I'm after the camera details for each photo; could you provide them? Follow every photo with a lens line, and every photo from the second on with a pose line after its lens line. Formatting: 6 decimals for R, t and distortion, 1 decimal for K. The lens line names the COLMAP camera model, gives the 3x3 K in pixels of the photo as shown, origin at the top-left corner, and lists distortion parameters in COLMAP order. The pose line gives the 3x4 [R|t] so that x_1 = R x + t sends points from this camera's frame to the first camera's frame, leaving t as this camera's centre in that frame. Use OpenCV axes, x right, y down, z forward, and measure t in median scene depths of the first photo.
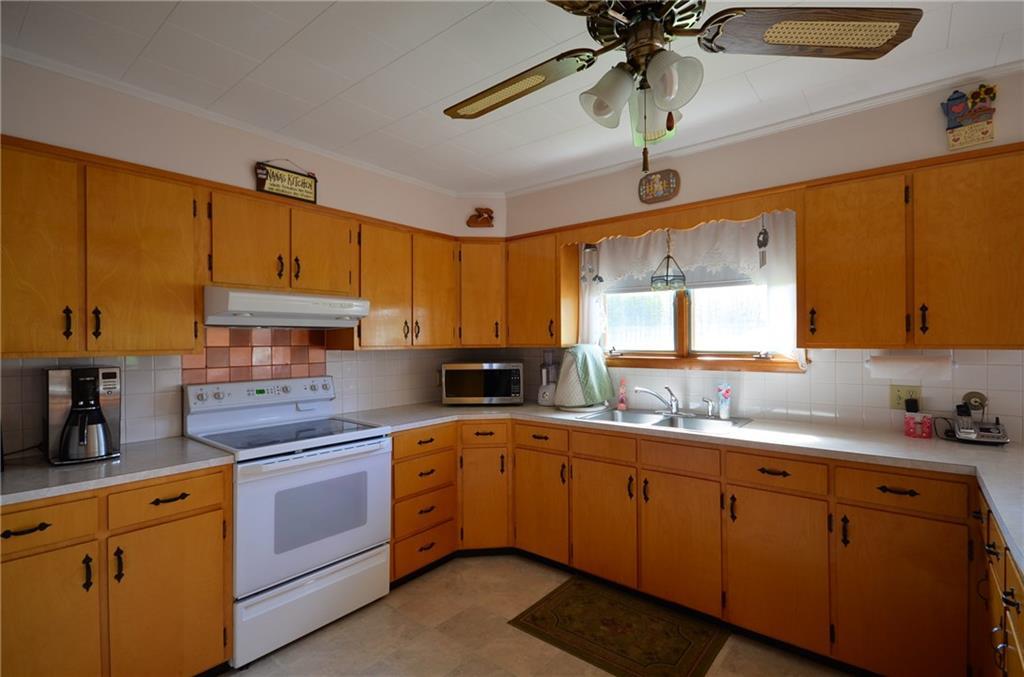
lens RADIAL K [[480.3, 0, 514.7], [0, 480.3, 338.0], [0, 0, 1]] dist [0.009772, -0.000286]
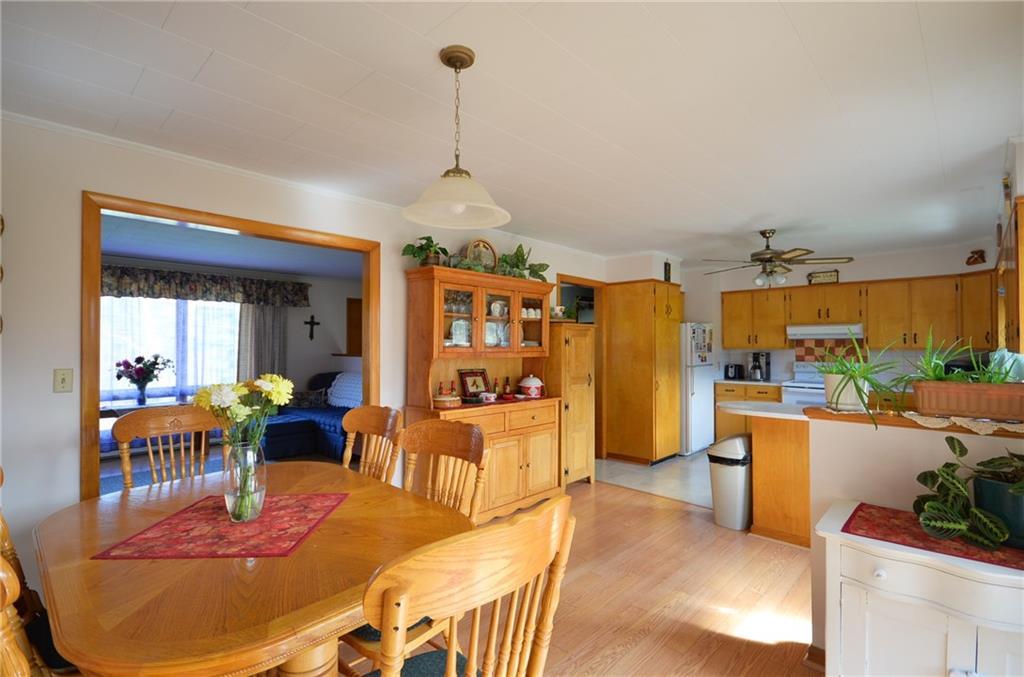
lens RADIAL K [[480.3, 0, 514.7], [0, 480.3, 338.0], [0, 0, 1]] dist [0.009772, -0.000286]
pose [[-0.066039, -0.007796, -0.997787, 1.930561], [0.002826, 0.999964, -0.008000, -0.012260], [0.997813, -0.003348, -0.066015, -0.338681]]
